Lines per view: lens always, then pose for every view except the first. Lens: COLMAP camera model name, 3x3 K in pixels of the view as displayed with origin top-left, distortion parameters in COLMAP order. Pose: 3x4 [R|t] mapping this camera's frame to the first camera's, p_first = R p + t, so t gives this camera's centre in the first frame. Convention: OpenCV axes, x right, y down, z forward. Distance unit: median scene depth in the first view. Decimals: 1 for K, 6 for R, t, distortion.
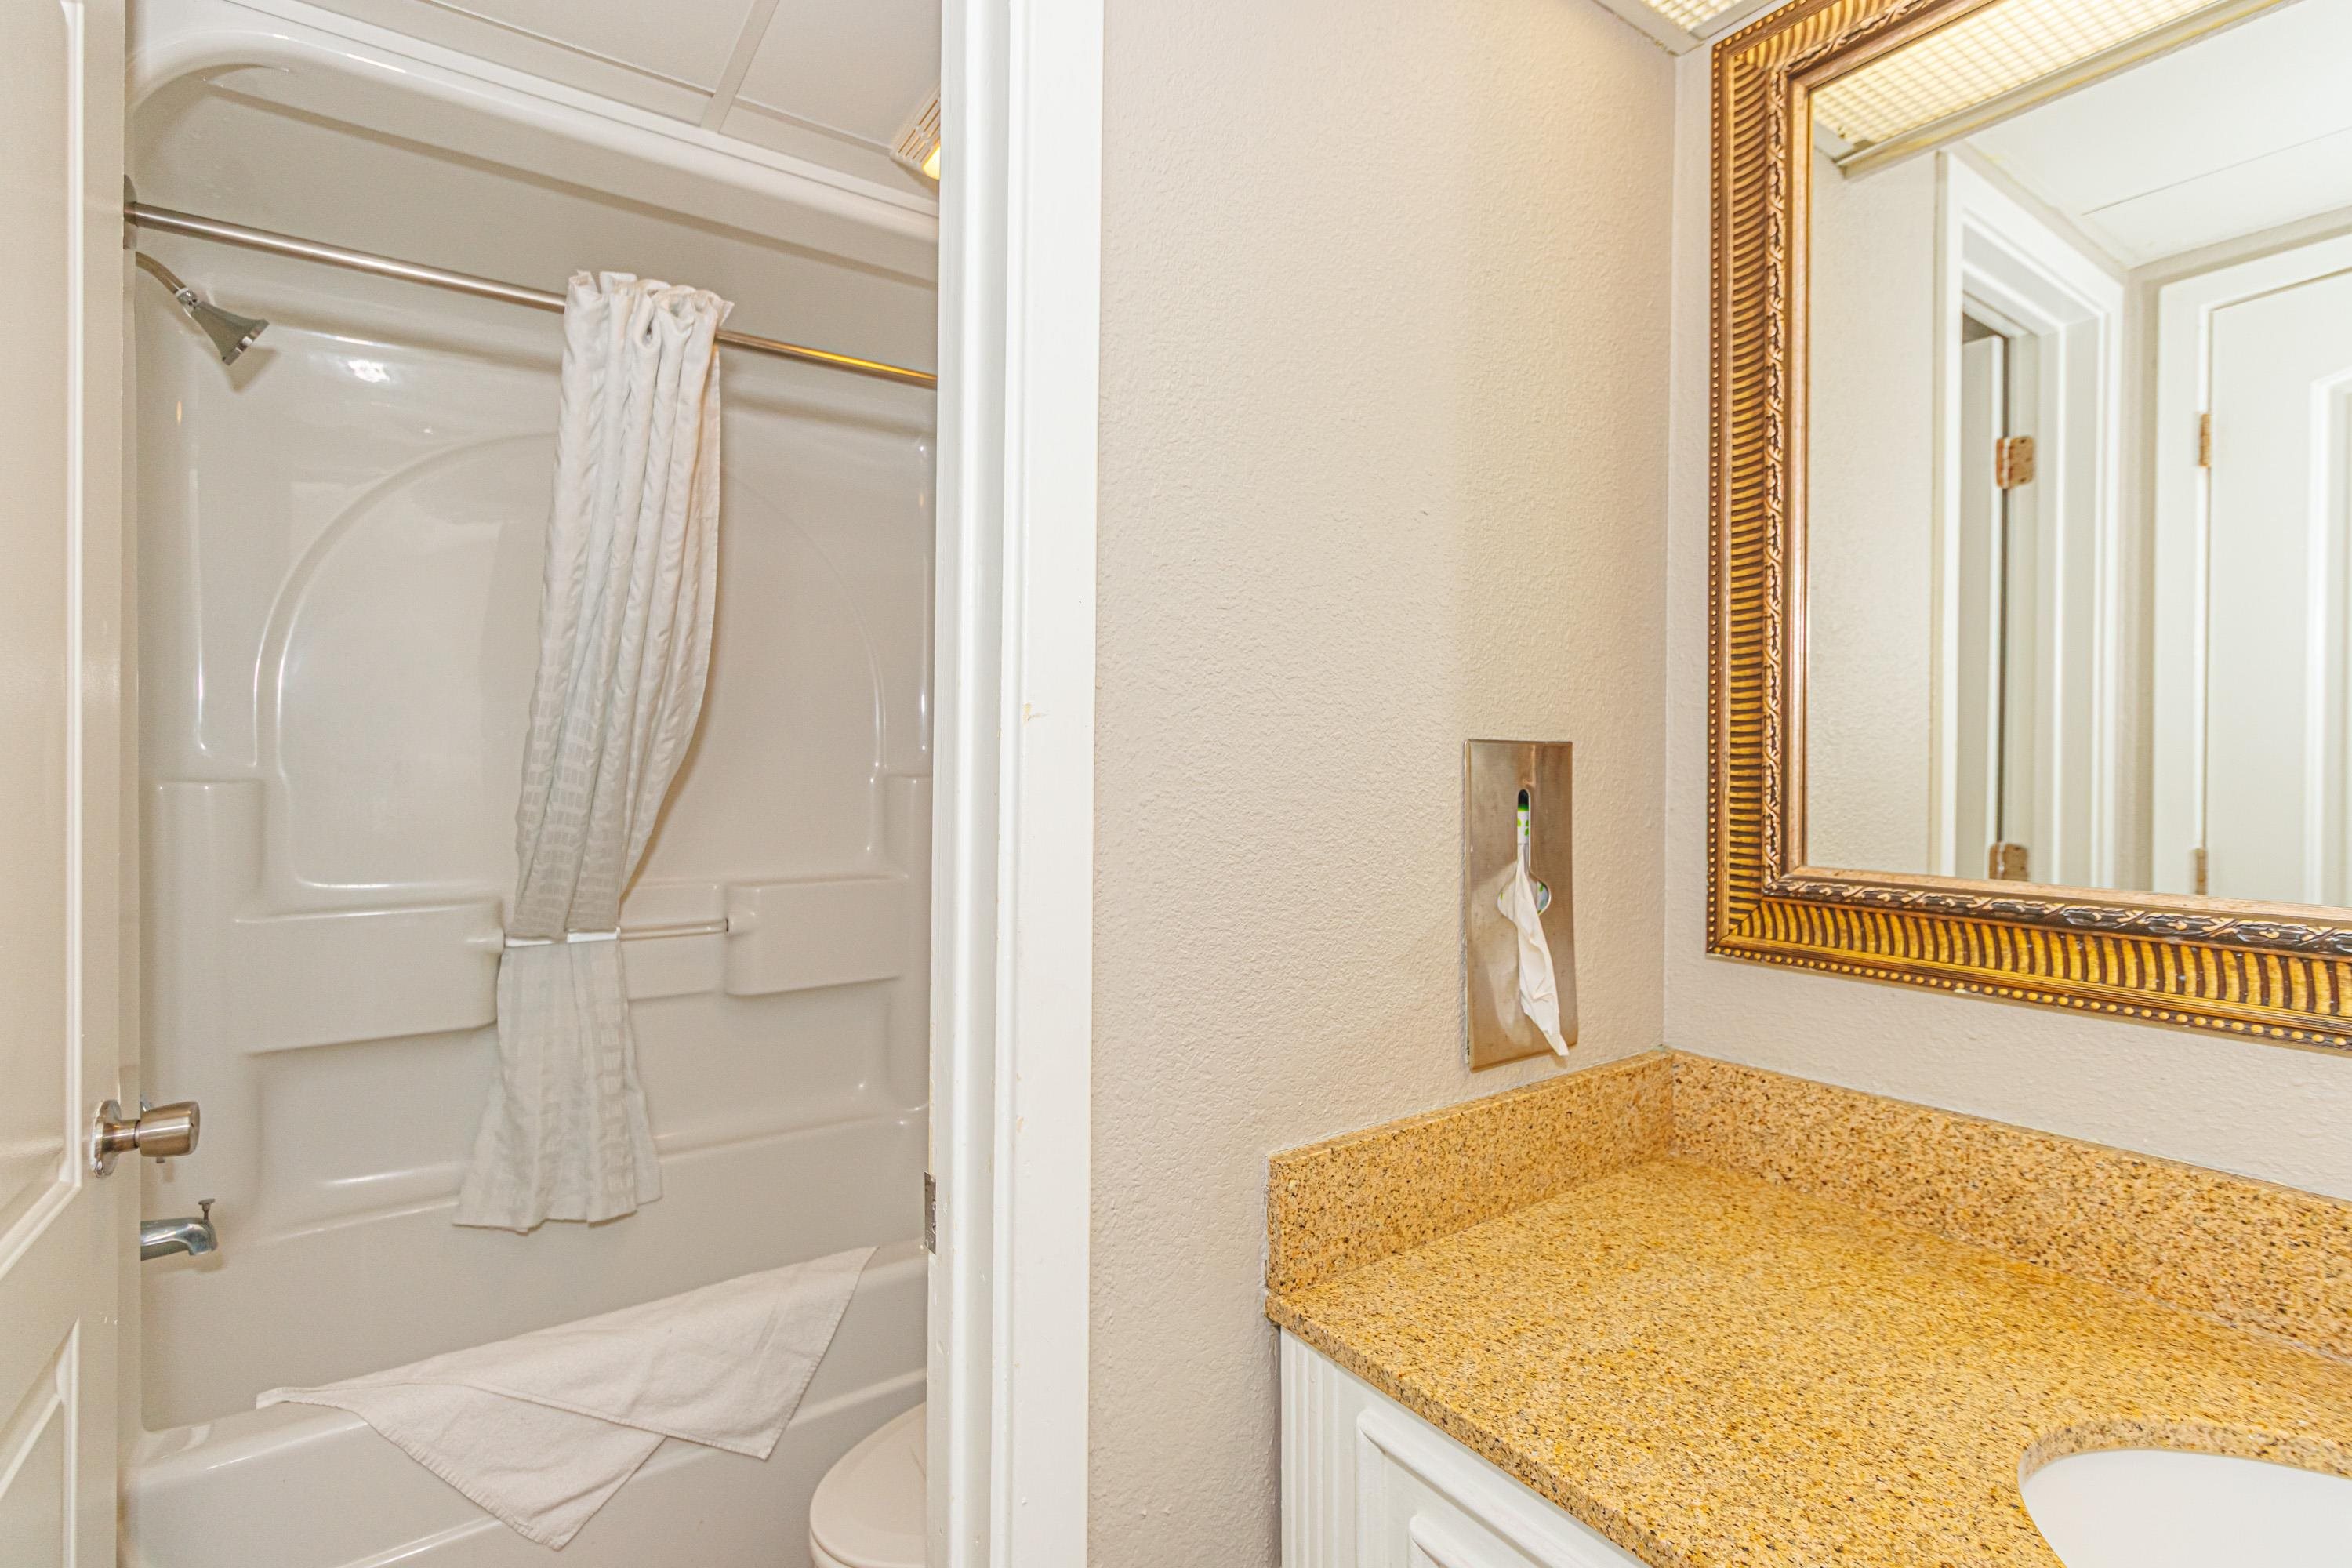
lens RADIAL K [[1083.1, 0, 1163.0], [0, 1083.1, 766.8], [0, 0, 1]] dist [0.002902, -0.000073]
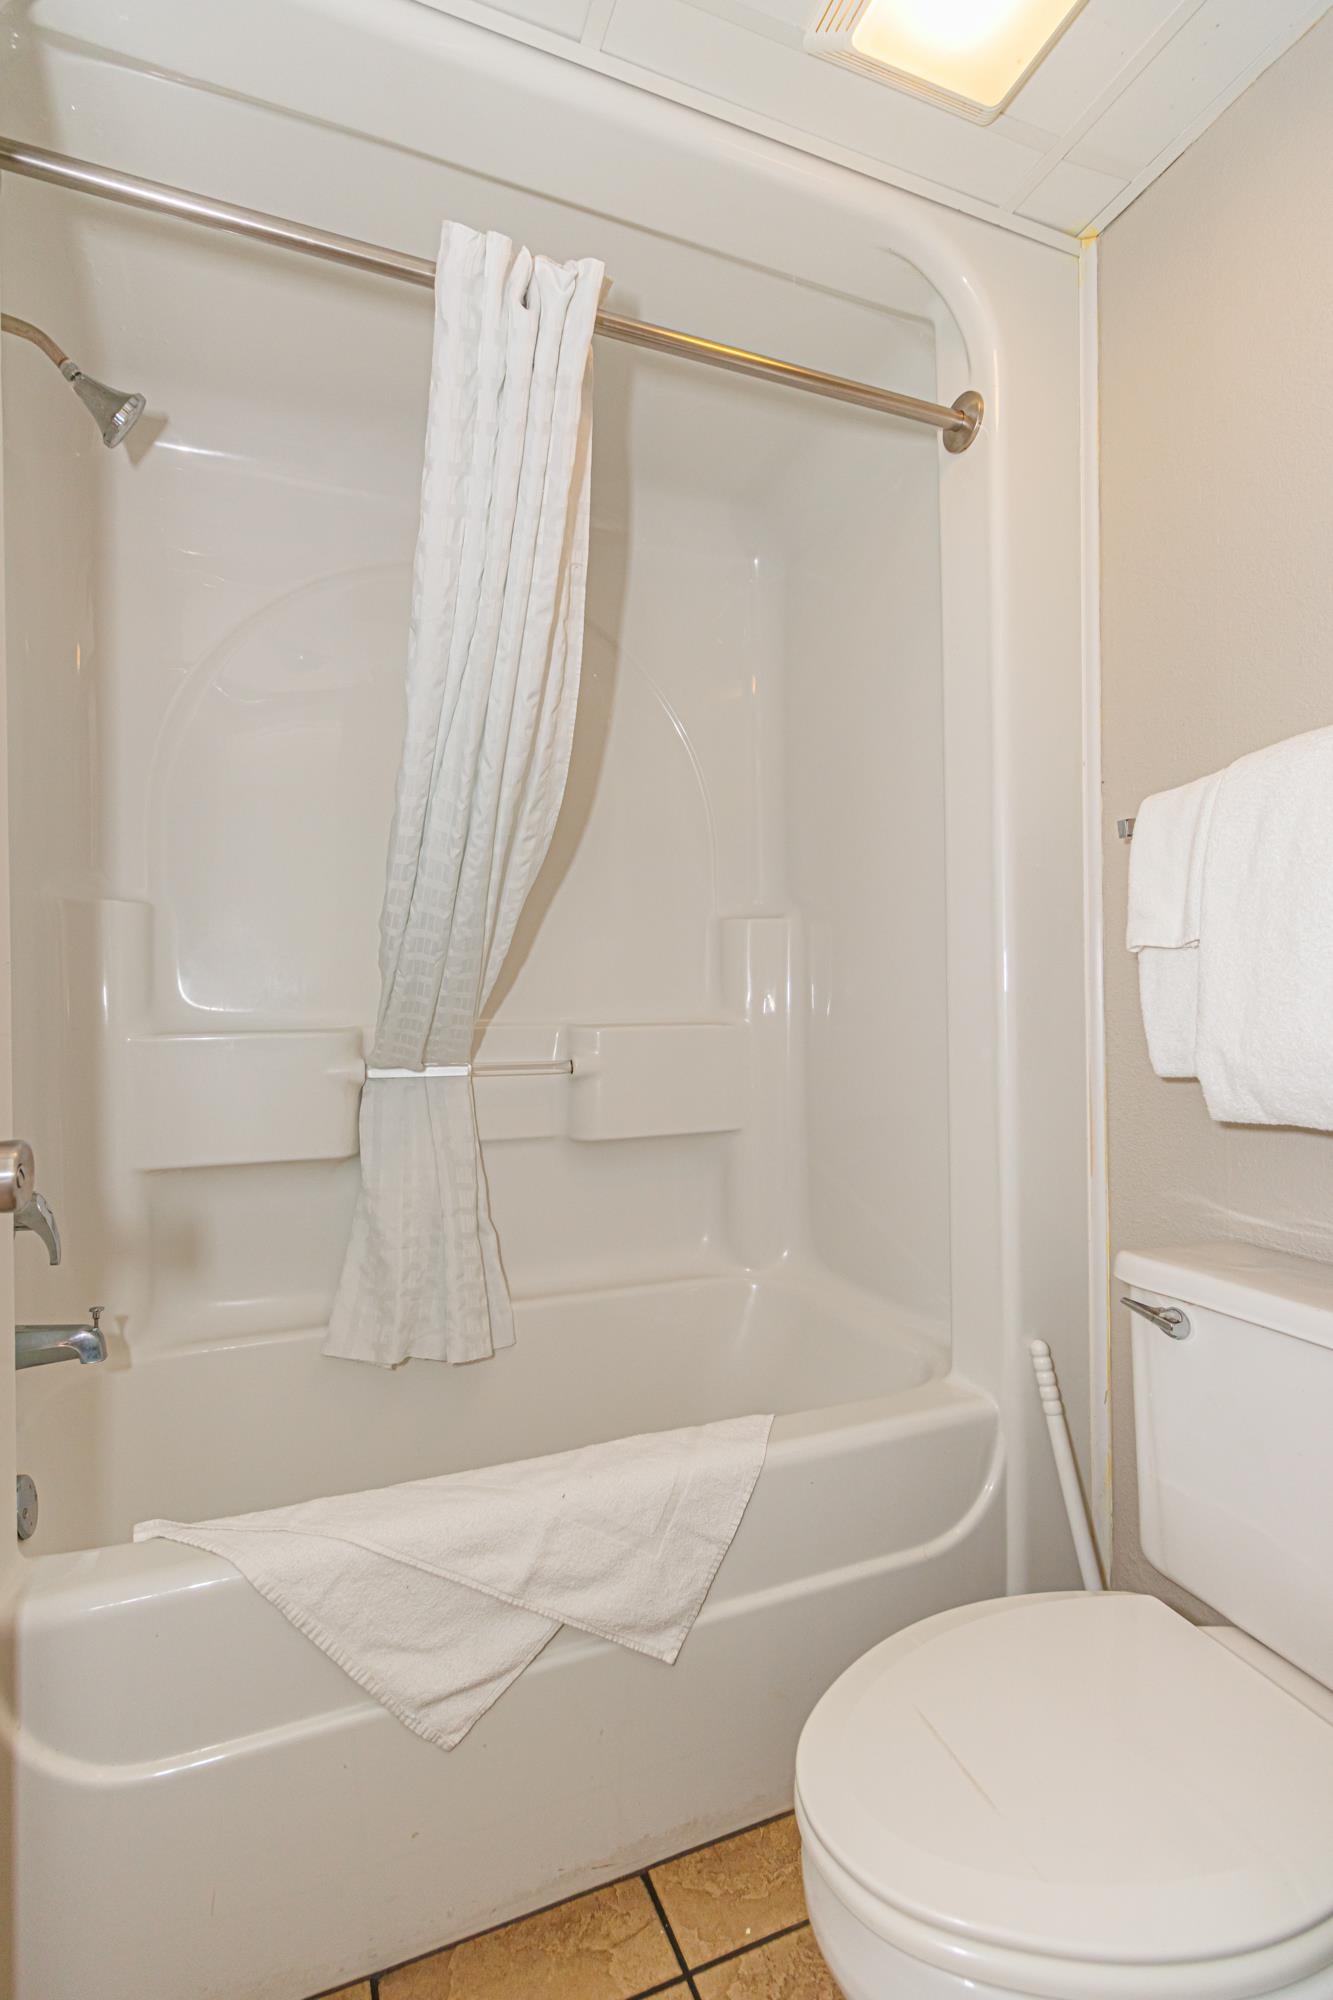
lens RADIAL K [[921.0, 0, 650.1], [0, 921.0, 1011.8], [0, 0, 1]] dist [0.002902, -0.000073]
pose [[0.974970, -0.012866, -0.221963, -0.183255], [0.012379, 0.999917, -0.003582, 0.122006], [0.221990, 0.000745, 0.975049, 0.261752]]
